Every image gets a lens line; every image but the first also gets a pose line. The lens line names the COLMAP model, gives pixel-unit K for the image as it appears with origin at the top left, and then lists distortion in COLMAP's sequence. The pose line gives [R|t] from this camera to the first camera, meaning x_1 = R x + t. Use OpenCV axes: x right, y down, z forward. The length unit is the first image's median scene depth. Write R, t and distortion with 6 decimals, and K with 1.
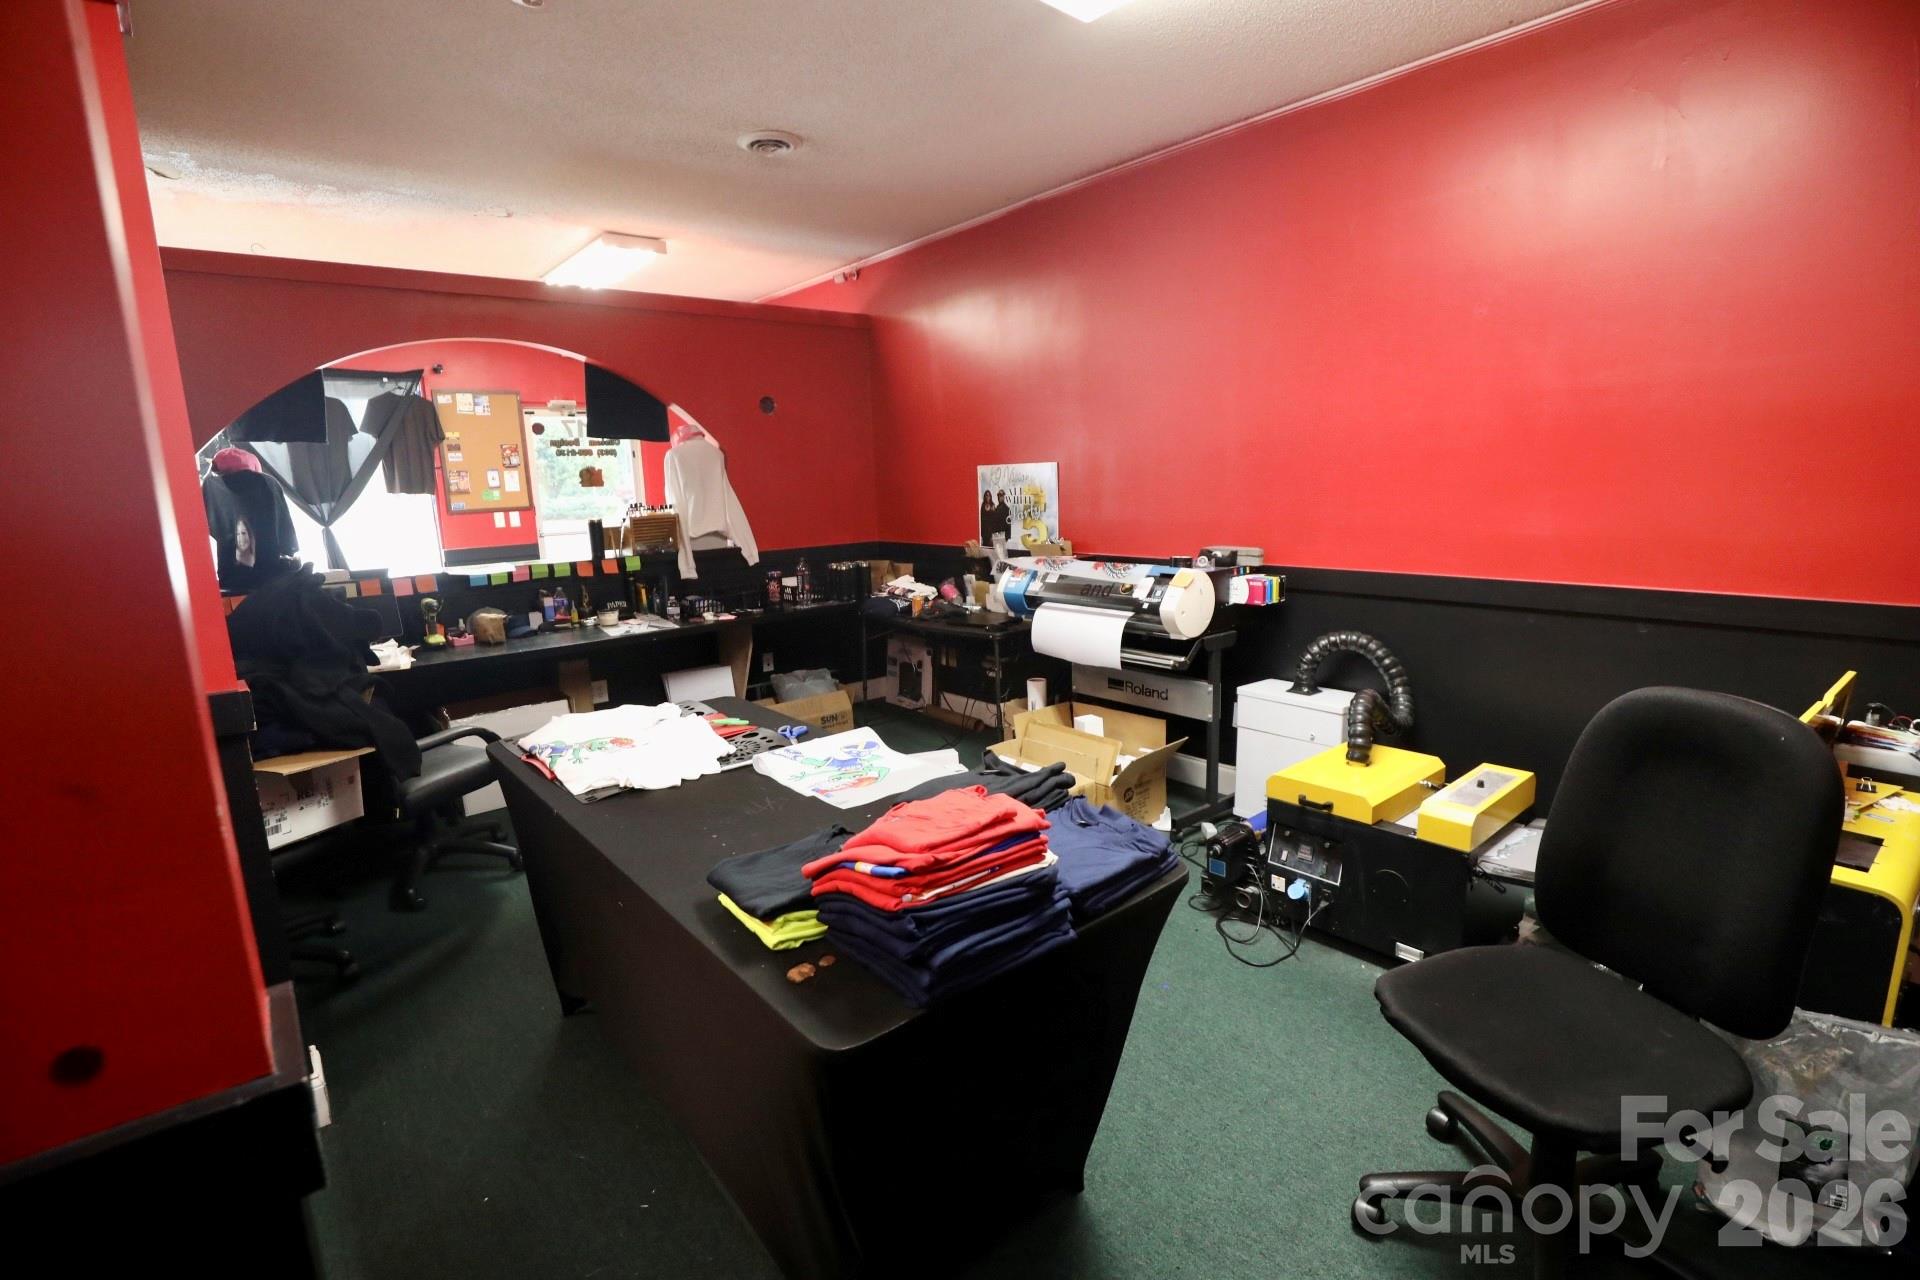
lens RADIAL K [[875.7, 0, 952.8], [0, 875.7, 643.0], [0, 0, 1]] dist [-0.034087, 0.005461]
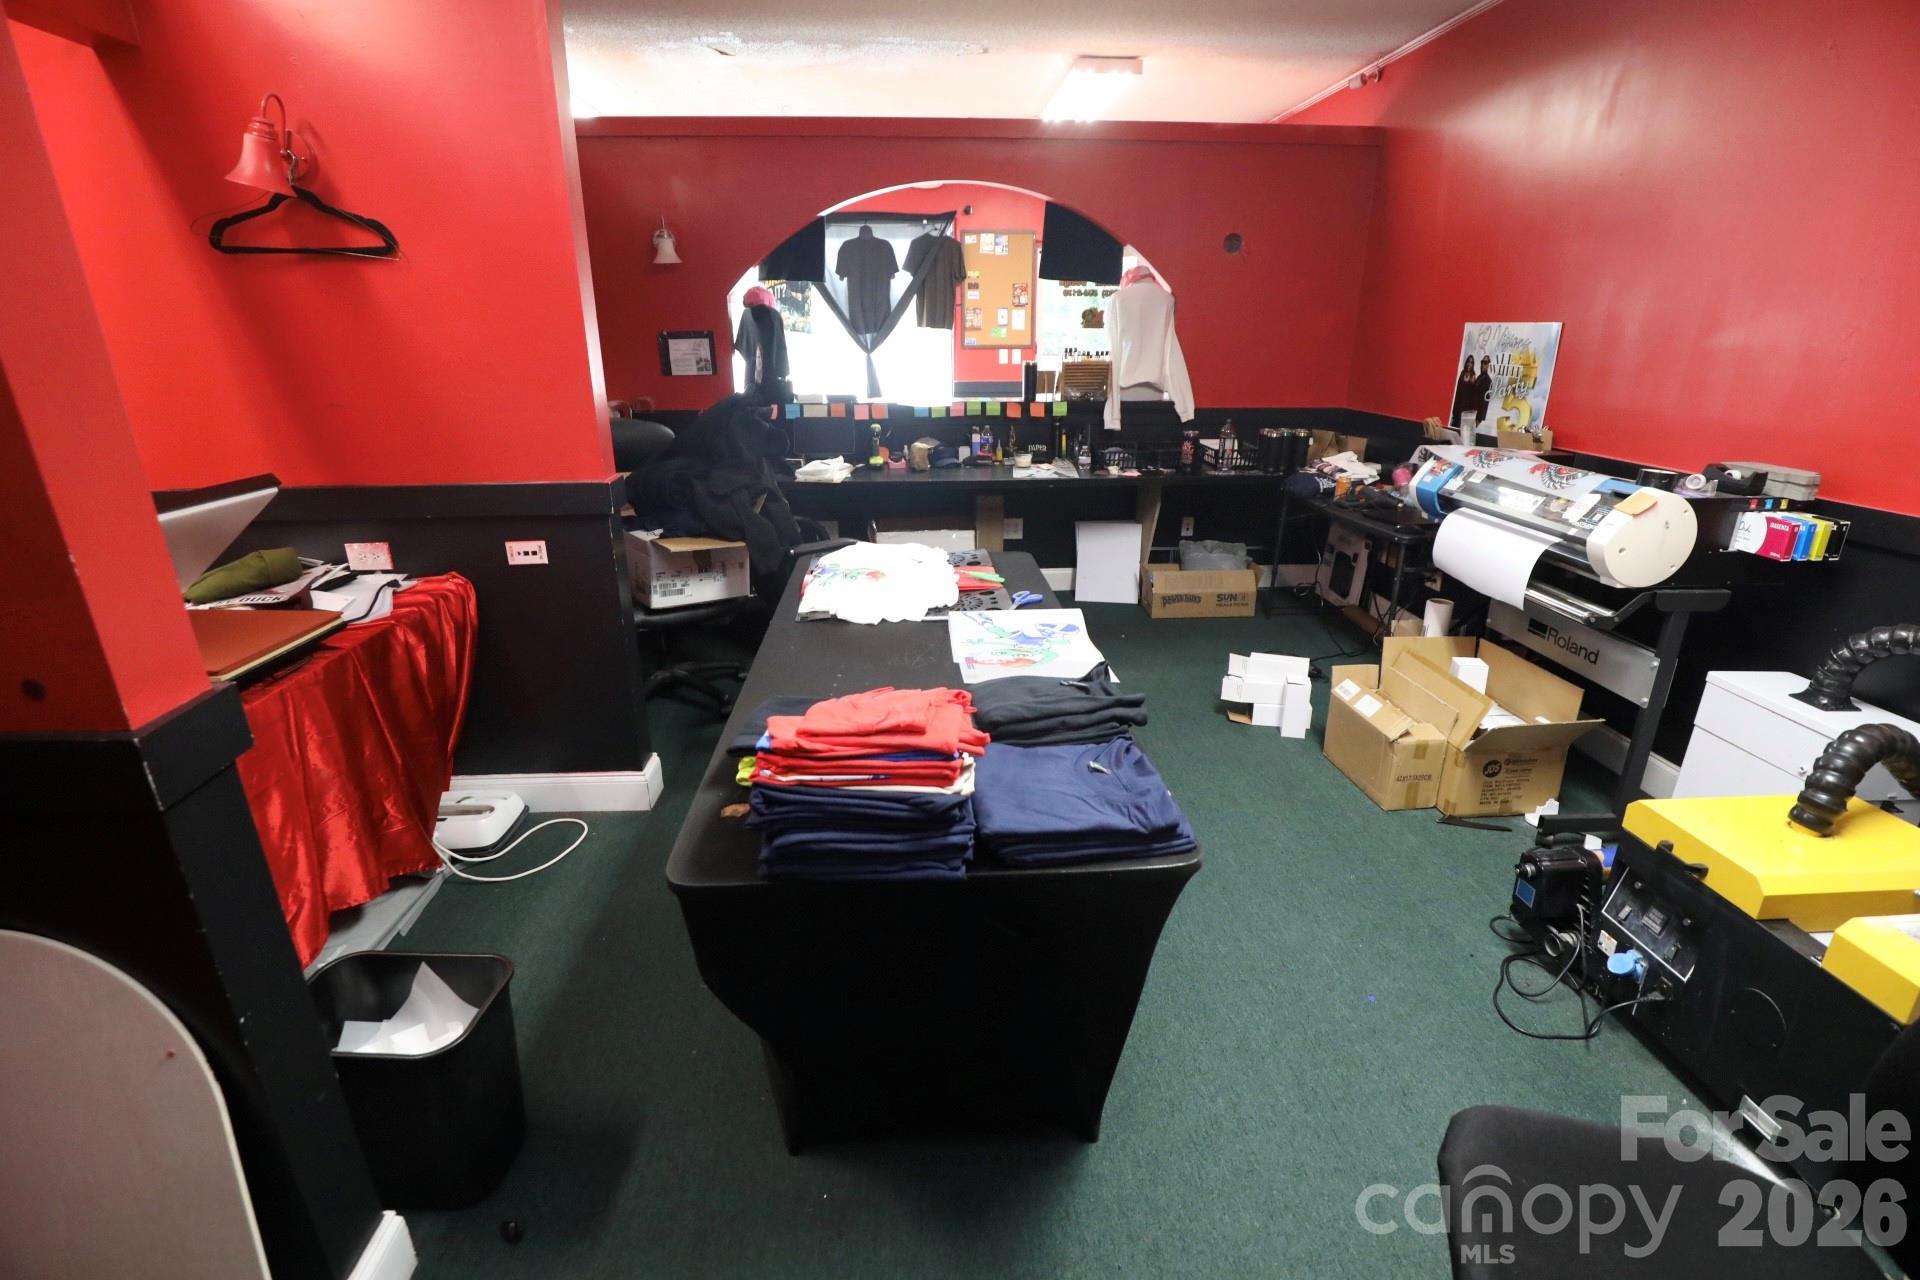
lens RADIAL K [[875.7, 0, 957.6], [0, 875.7, 637.9], [0, 0, 1]] dist [-0.034087, 0.005461]
pose [[0.804716, 0.228859, -0.547773, 0.196898], [-0.136580, 0.969325, 0.204339, -0.029707], [0.577735, -0.089620, 0.811290, 0.098254]]
